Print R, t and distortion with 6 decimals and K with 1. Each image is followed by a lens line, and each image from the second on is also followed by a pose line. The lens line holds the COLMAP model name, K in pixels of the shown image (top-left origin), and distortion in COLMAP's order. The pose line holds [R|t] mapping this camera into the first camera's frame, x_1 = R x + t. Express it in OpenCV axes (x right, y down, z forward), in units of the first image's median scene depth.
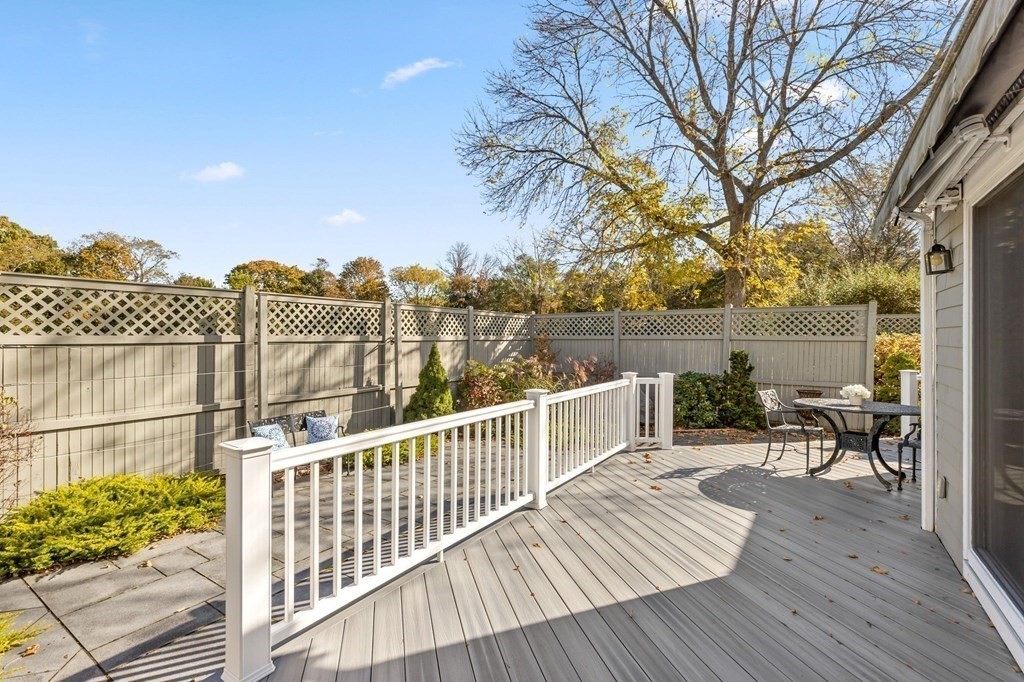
lens RADIAL K [[467.4, 0, 512.0], [0, 467.4, 341.0], [0, 0, 1]] dist [-0.004206, 0.001745]
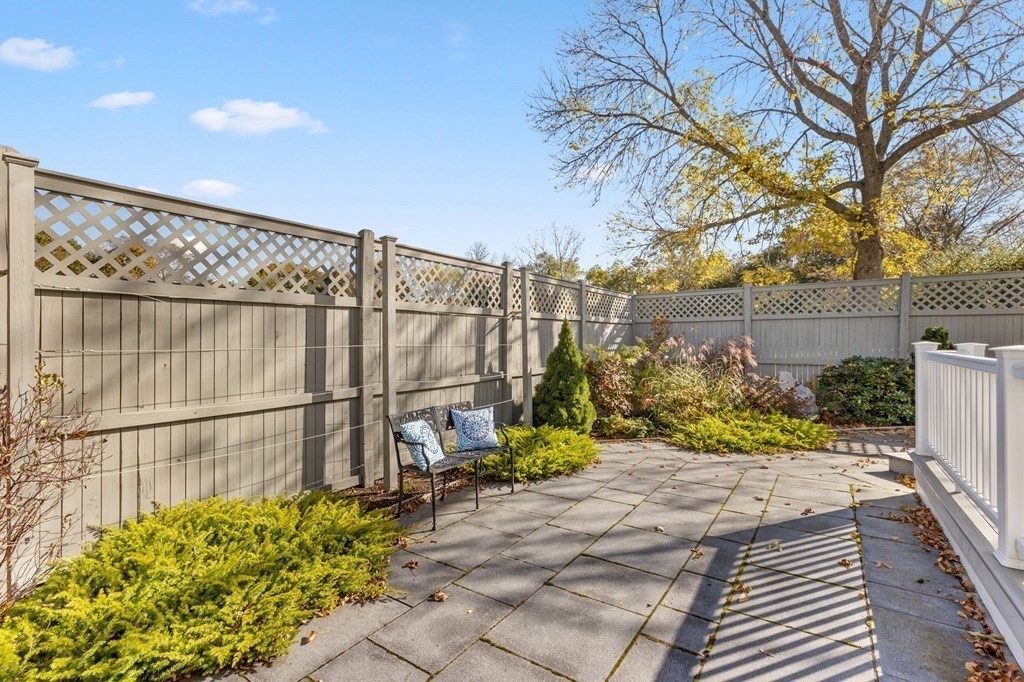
lens RADIAL K [[459.0, 0, 508.3], [0, 459.0, 338.3], [0, 0, 1]] dist [-0.010923, 0.004416]
pose [[0.999763, -0.009763, -0.019463, -0.293305], [0.009541, 0.999889, -0.011475, 0.053141], [0.019573, 0.011287, 0.999745, 0.260278]]
